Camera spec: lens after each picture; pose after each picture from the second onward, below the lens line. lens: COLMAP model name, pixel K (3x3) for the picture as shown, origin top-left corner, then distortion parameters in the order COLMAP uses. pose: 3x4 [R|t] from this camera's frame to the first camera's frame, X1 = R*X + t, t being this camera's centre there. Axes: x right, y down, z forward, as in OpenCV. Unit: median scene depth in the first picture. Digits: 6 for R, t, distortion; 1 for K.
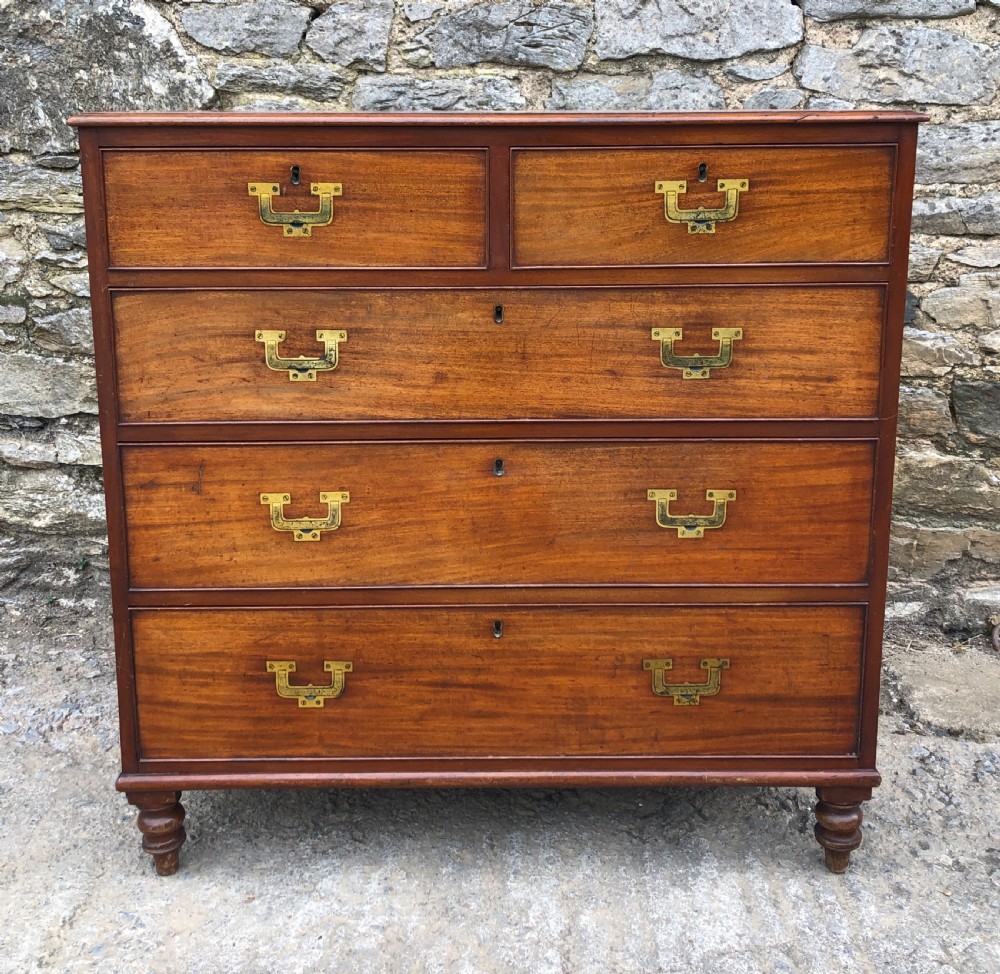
lens RADIAL K [[1196.3, 0, 505.8], [0, 1196.3, 348.2], [0, 0, 1]] dist [0.091868, -0.226634]
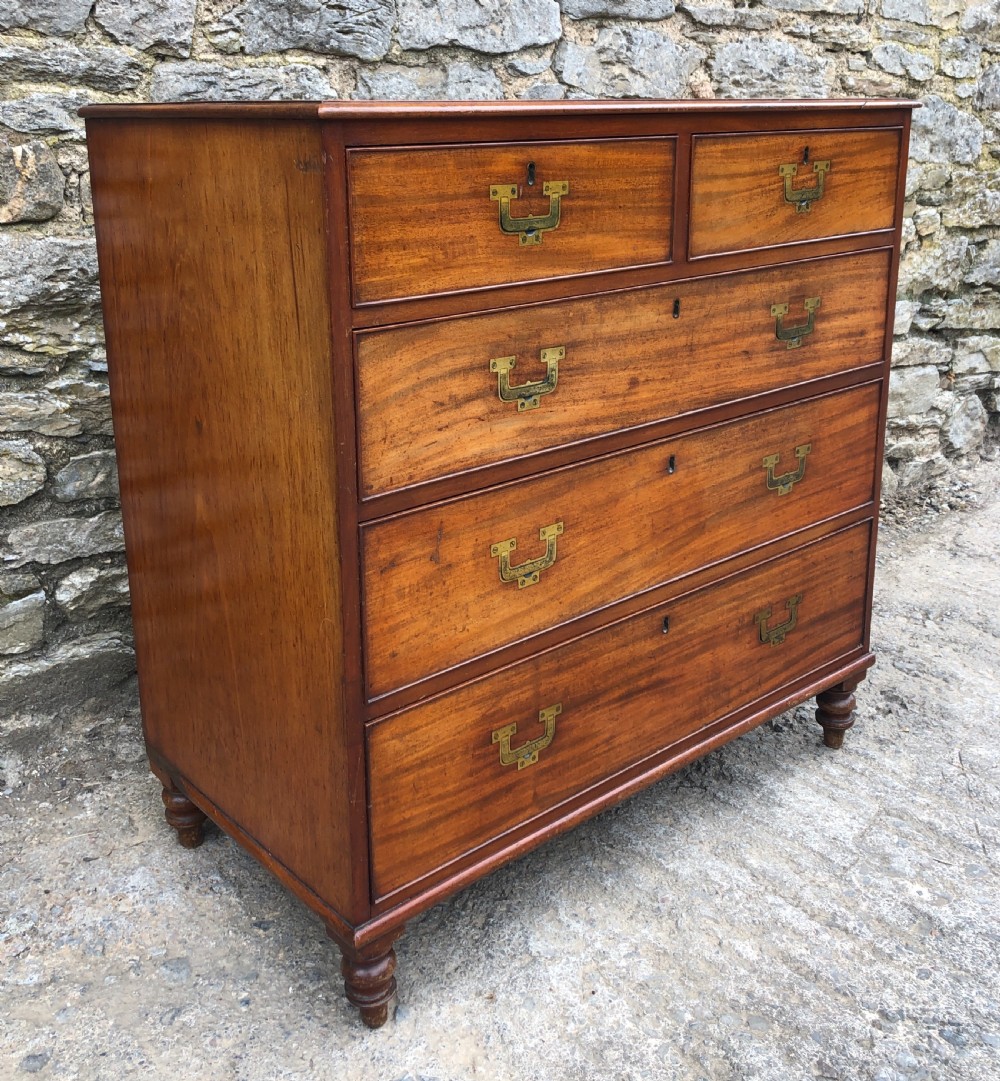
lens RADIAL K [[1183.8, 0, 496.2], [0, 1183.8, 425.5], [0, 0, 1]] dist [0.011050, 0.008323]
pose [[0.759006, -0.173504, 0.627540, -0.503387], [0.134993, 0.984831, 0.109016, -0.040532], [-0.636936, 0.001970, 0.770914, 0.234864]]
